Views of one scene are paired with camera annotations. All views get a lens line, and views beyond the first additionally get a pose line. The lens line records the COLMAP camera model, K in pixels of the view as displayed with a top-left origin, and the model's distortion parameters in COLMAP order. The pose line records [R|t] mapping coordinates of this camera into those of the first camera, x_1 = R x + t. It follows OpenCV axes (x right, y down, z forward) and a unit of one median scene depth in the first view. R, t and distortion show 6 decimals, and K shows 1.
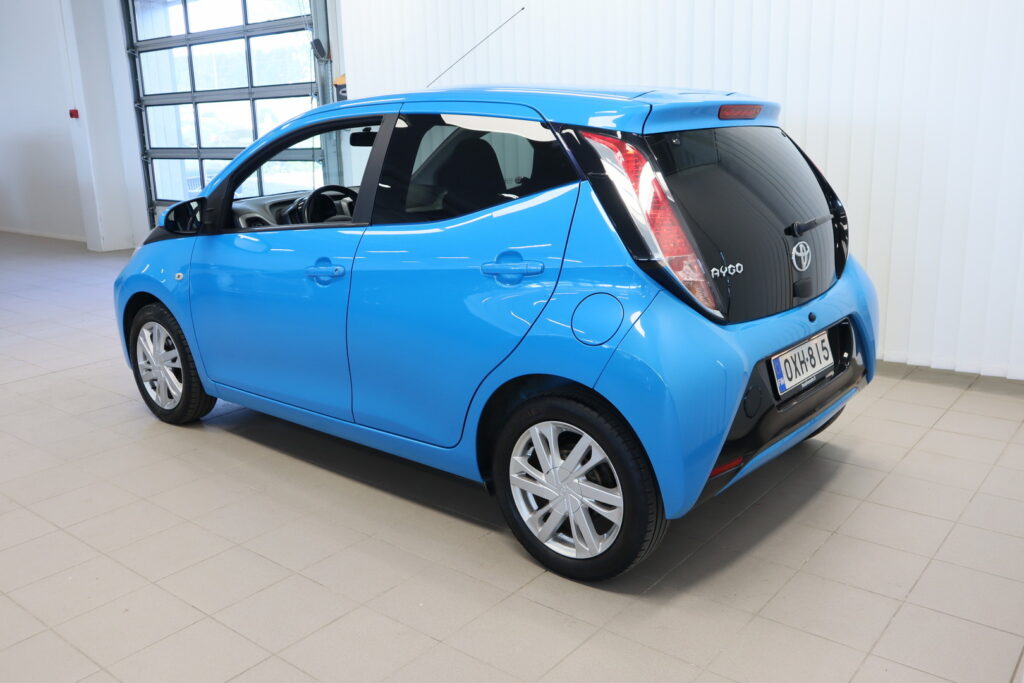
lens RADIAL K [[887.0, 0, 512.0], [0, 887.0, 341.5], [0, 0, 1]] dist [-0.094018, -0.002028]
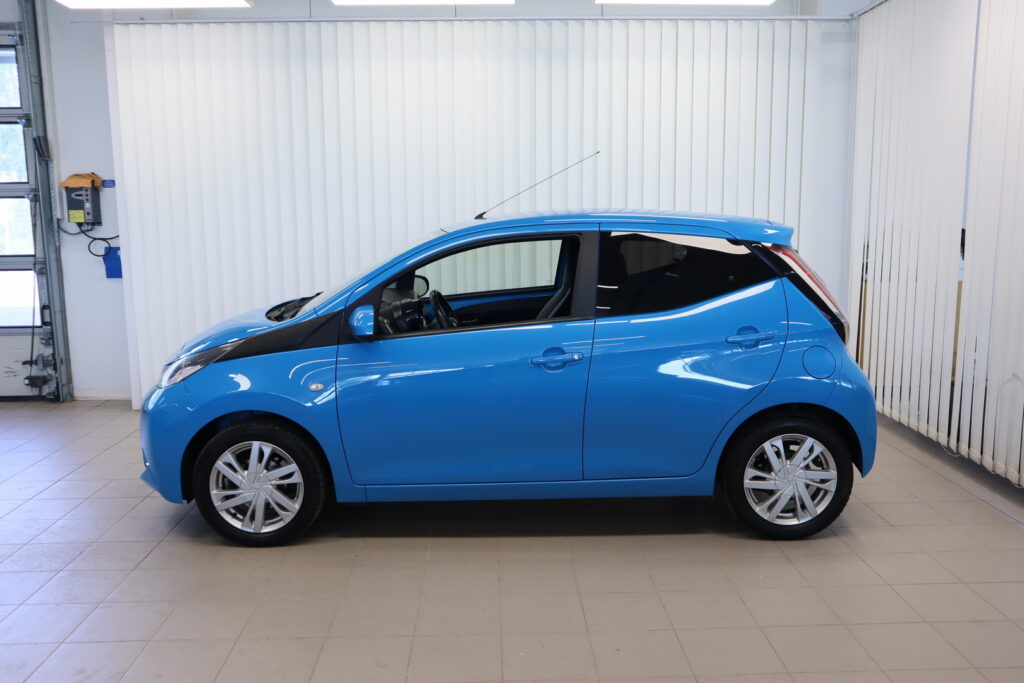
lens RADIAL K [[887.0, 0, 512.0], [0, 887.0, 341.5], [0, 0, 1]] dist [-0.094018, -0.002028]
pose [[0.762705, -0.087012, 0.640867, -1.157886], [0.150285, 0.987629, -0.044763, -0.064829], [-0.629043, 0.130454, 0.766346, 0.110437]]
